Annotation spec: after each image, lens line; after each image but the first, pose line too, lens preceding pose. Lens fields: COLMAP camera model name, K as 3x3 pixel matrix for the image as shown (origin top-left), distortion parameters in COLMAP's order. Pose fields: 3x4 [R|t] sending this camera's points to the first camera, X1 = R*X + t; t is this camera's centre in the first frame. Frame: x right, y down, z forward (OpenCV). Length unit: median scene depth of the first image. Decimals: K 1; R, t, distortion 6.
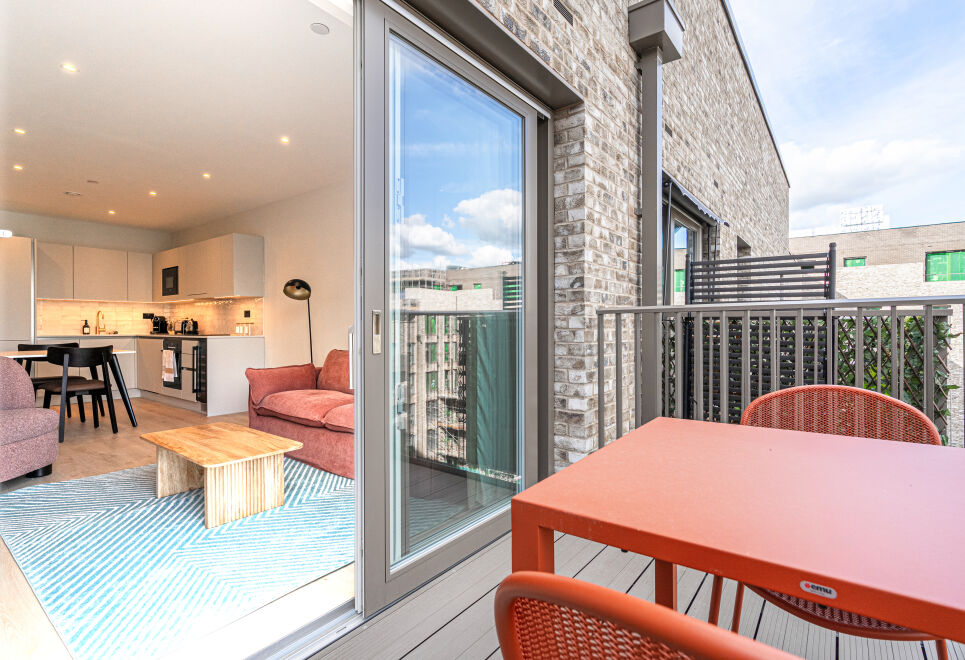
lens RADIAL K [[468.3, 0, 482.5], [0, 468.3, 326.4], [0, 0, 1]] dist [-0.005740, 0.005618]
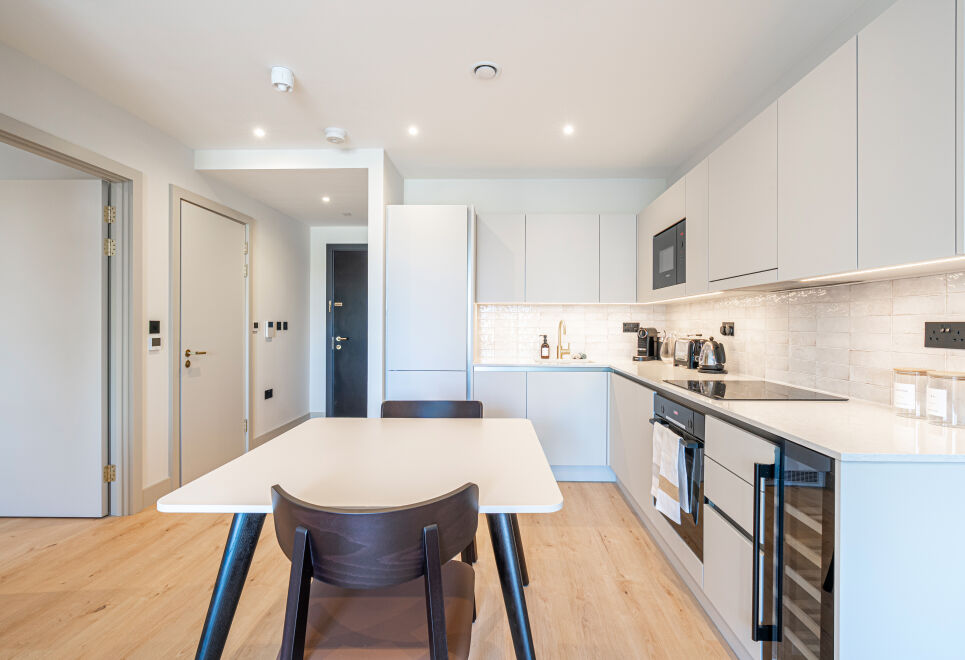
lens RADIAL K [[451.7, 0, 493.7], [0, 451.7, 324.1], [0, 0, 1]] dist [-0.003515, -0.000787]
pose [[0.594006, 0.003332, -0.804454, -0.446122], [-0.003267, 0.999993, 0.001730, -0.032027], [0.804454, 0.001601, 0.594013, 0.646881]]
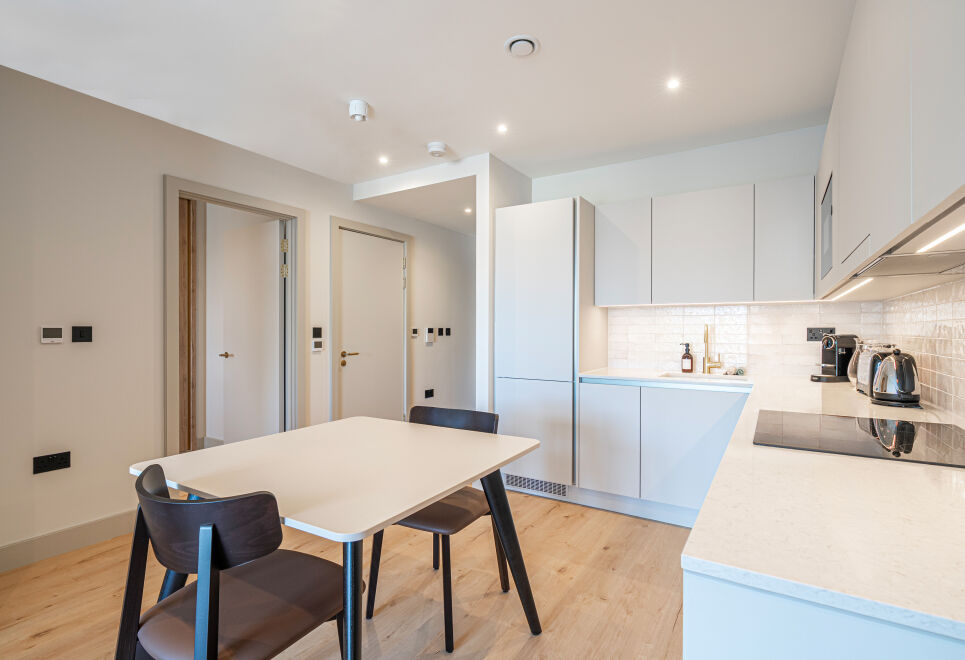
lens RADIAL K [[468.3, 0, 482.3], [0, 468.3, 331.1], [0, 0, 1]] dist [-0.005740, 0.005618]
pose [[0.096905, 0.004981, -0.995281, -0.407852], [-0.000505, 0.999988, 0.004956, -0.032216], [0.995294, 0.000023, 0.096906, 0.805182]]
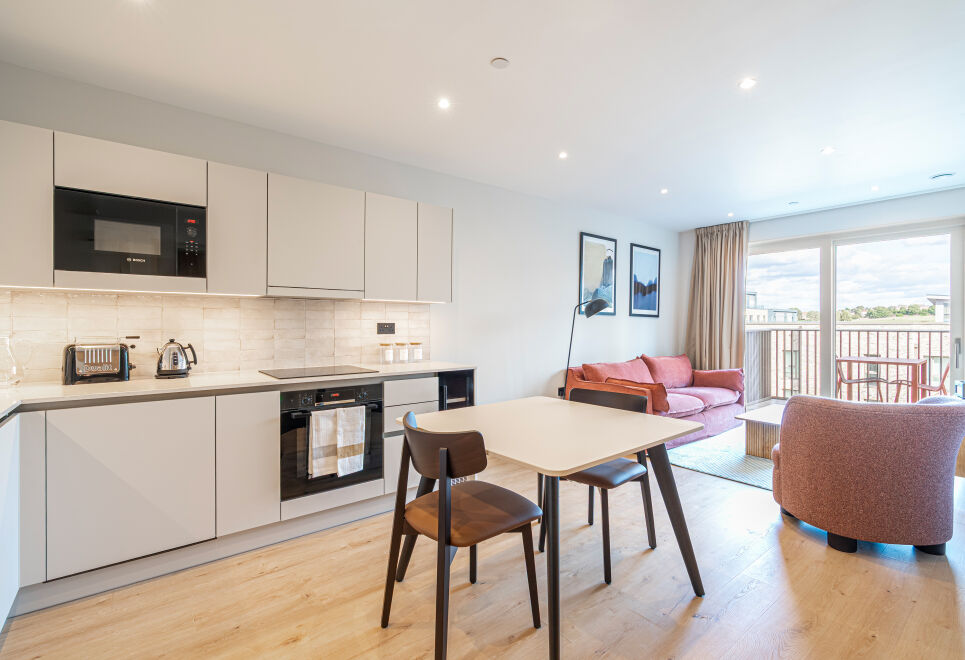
lens RADIAL K [[451.7, 0, 486.0], [0, 451.7, 326.7], [0, 0, 1]] dist [-0.003515, -0.000787]
pose [[0.233836, -0.007038, 0.972251, -1.029396], [-0.003524, 0.999961, 0.008086, -0.033830], [-0.972270, -0.005317, 0.233802, 0.723502]]
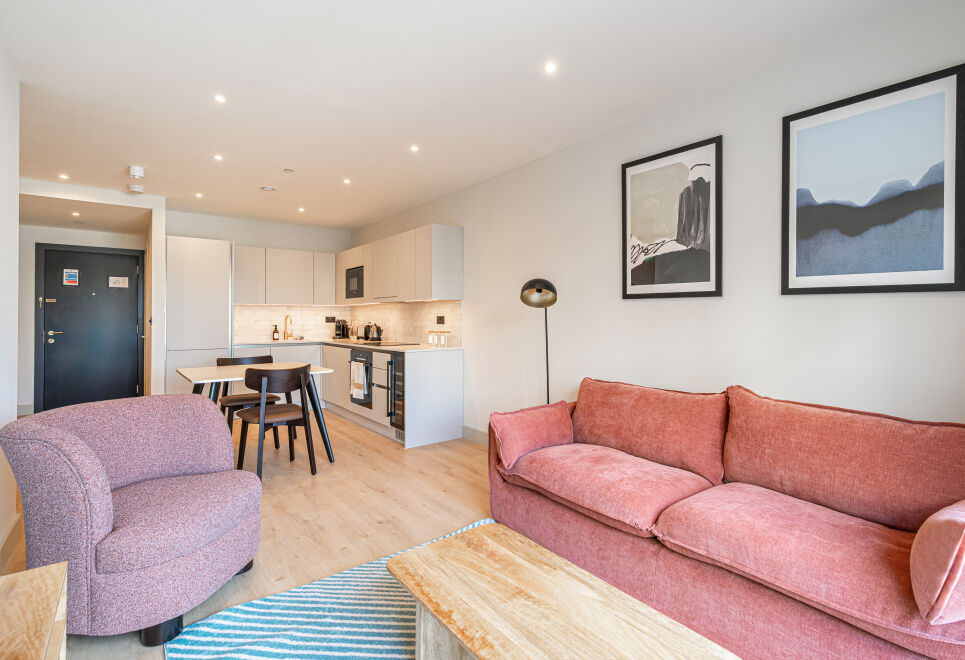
lens RADIAL K [[451.7, 0, 486.8], [0, 451.7, 313.4], [0, 0, 1]] dist [-0.003515, -0.000787]
pose [[0.969207, -0.004108, -0.246214, -0.219362], [0.001494, 0.999941, -0.010804, -0.029570], [0.246244, 0.010103, 0.969155, 0.229220]]
